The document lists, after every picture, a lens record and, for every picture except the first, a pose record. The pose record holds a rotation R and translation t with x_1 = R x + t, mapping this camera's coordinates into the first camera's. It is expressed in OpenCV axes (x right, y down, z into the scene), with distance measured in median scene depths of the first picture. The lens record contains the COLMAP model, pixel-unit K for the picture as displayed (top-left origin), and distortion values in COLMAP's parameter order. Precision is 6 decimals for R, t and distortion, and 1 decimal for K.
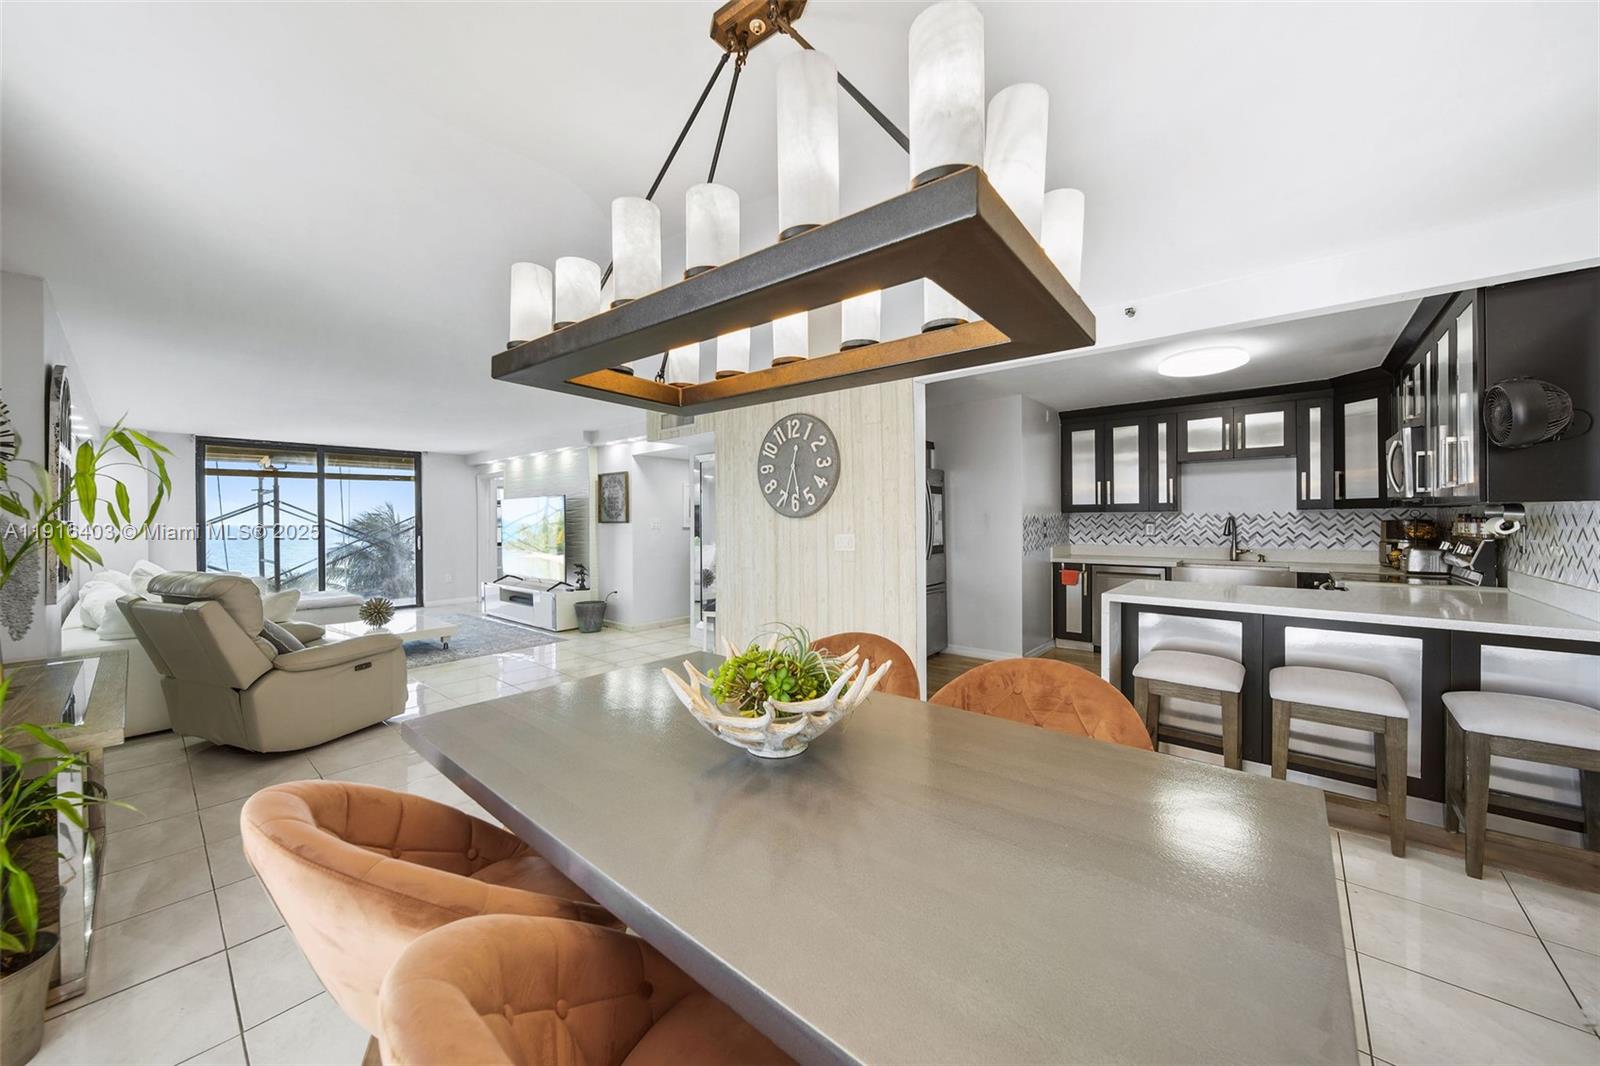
lens RADIAL K [[569.3, 0, 797.3], [0, 569.3, 525.5], [0, 0, 1]] dist [0.000865, 0.000028]
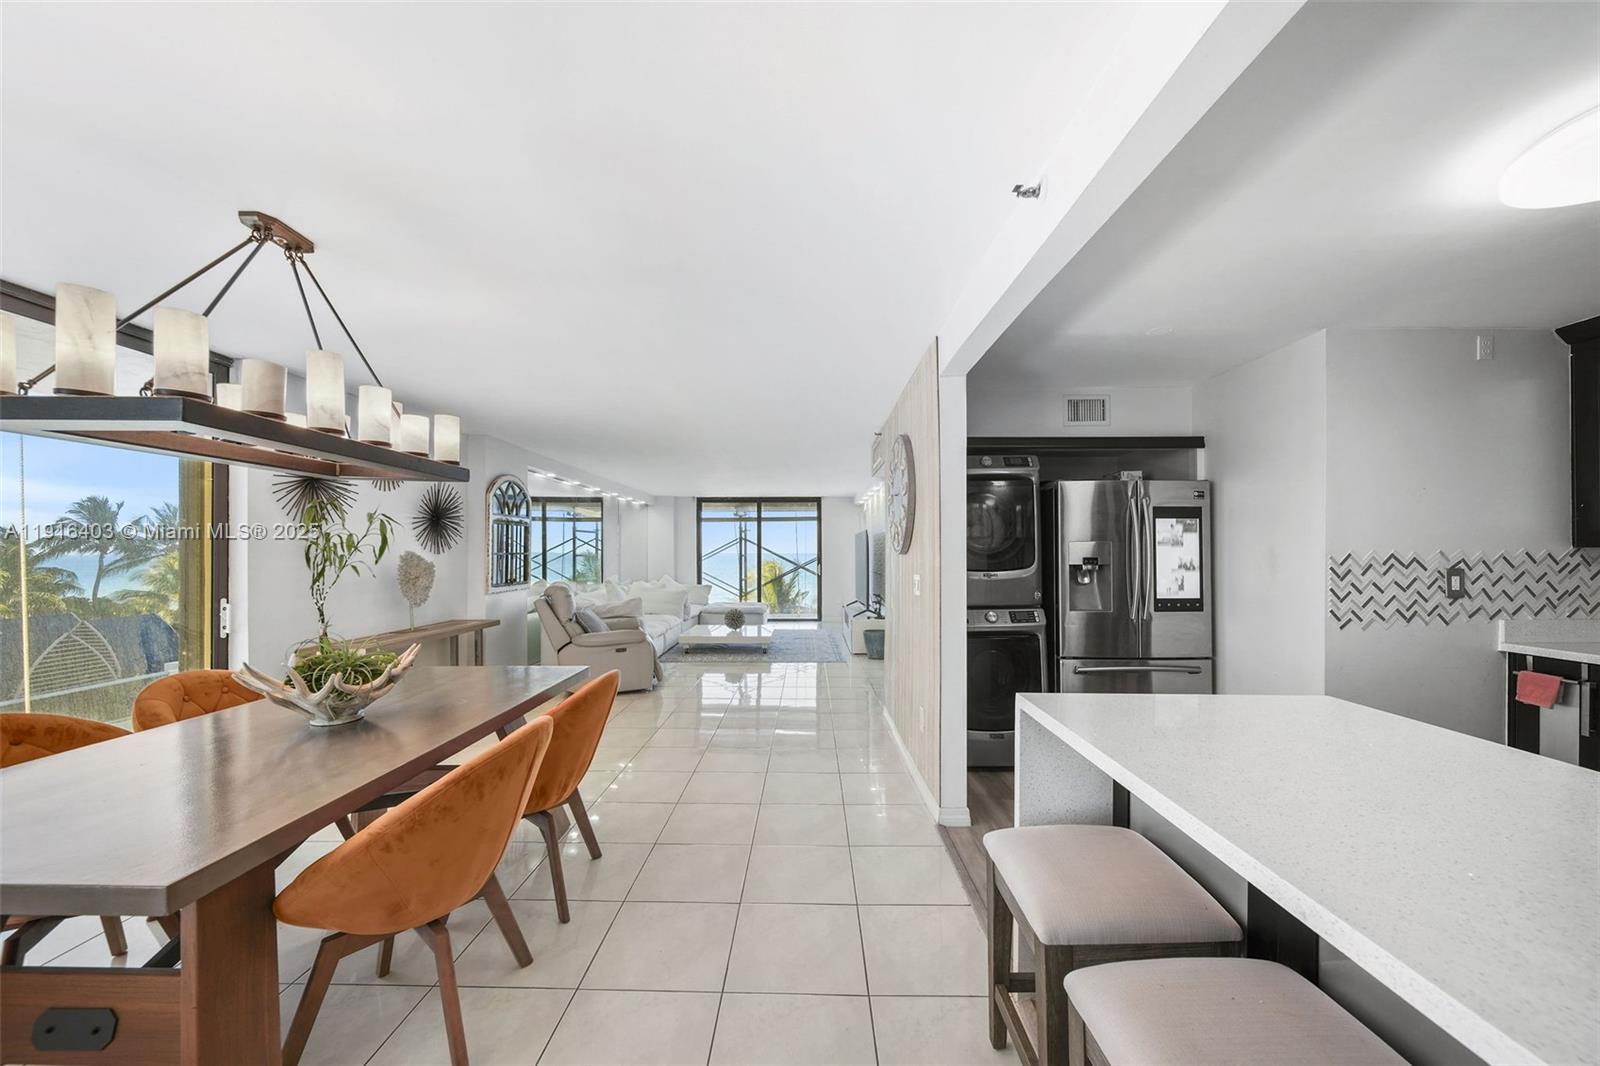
lens RADIAL K [[580.4, 0, 796.2], [0, 580.4, 554.8], [0, 0, 1]] dist [-0.000612, -0.000103]
pose [[0.637186, 0.011838, -0.770619, 0.449163], [-0.013877, 0.999896, 0.003885, -0.010296], [0.770585, 0.008219, 0.637284, 0.239876]]
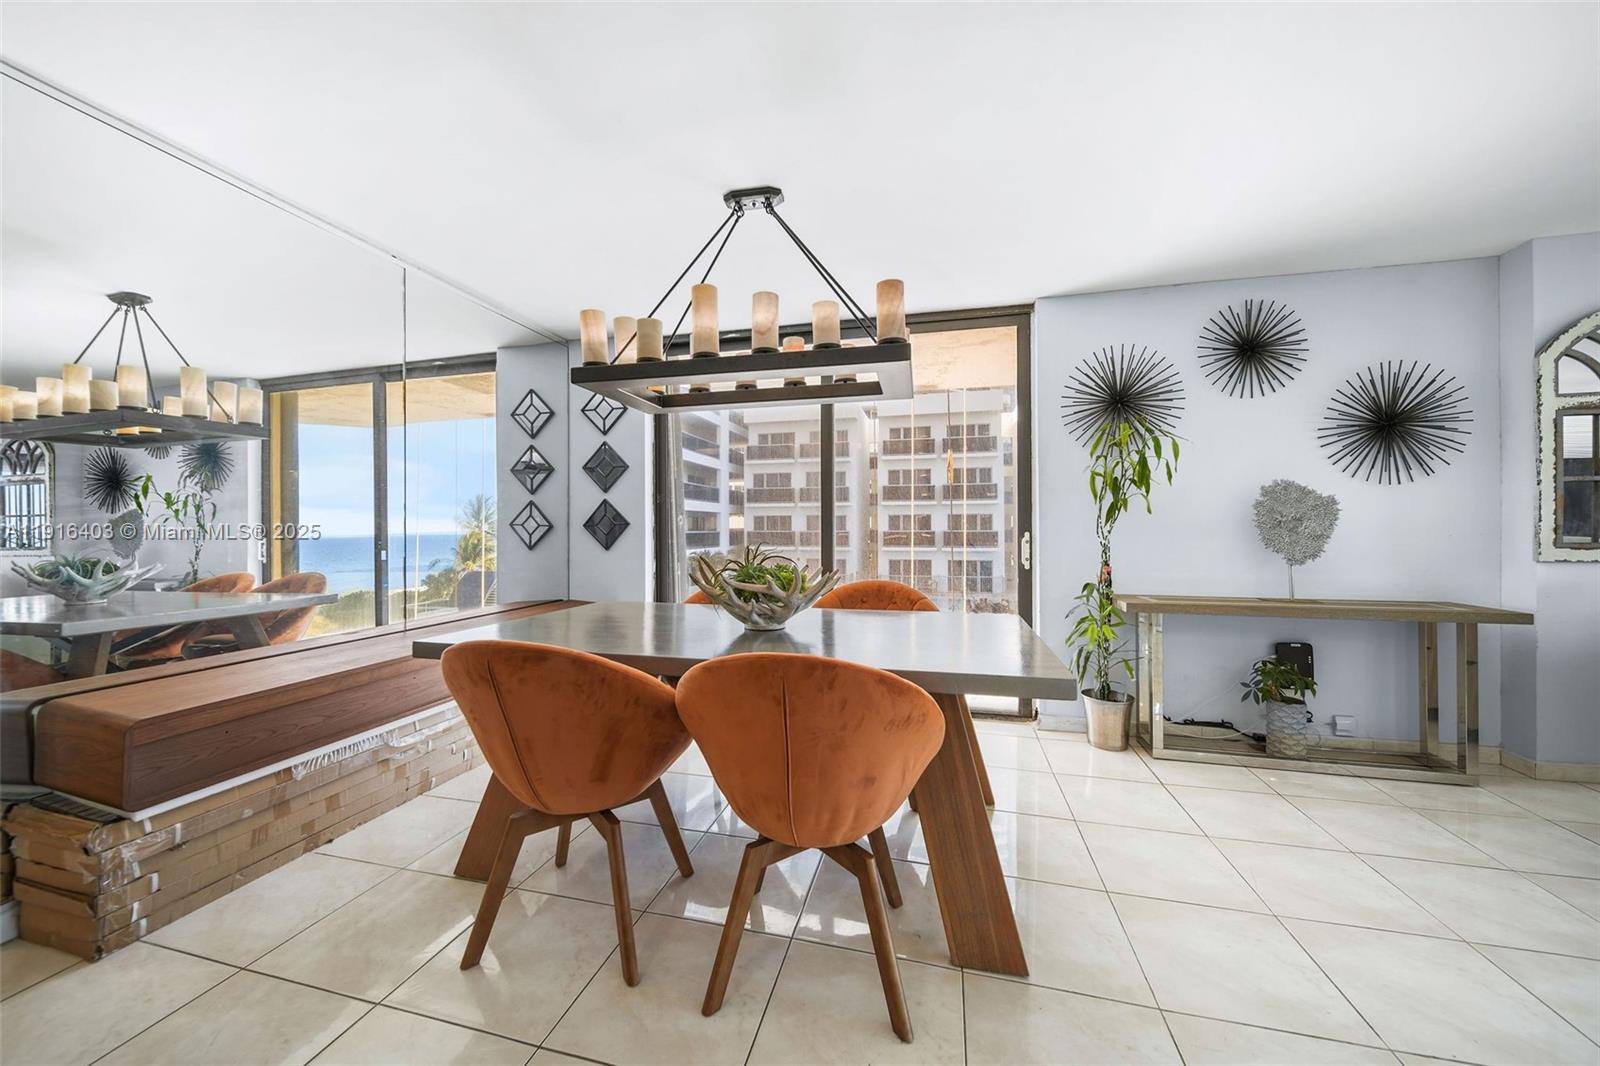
lens RADIAL K [[559.8, 0, 801.7], [0, 559.8, 518.9], [0, 0, 1]] dist [-0.000130, -0.000056]
pose [[-0.892059, 0.009415, -0.451822, 0.126055], [0.006408, 0.999946, 0.008185, 0.022561], [0.451874, 0.004407, -0.892071, 0.583221]]
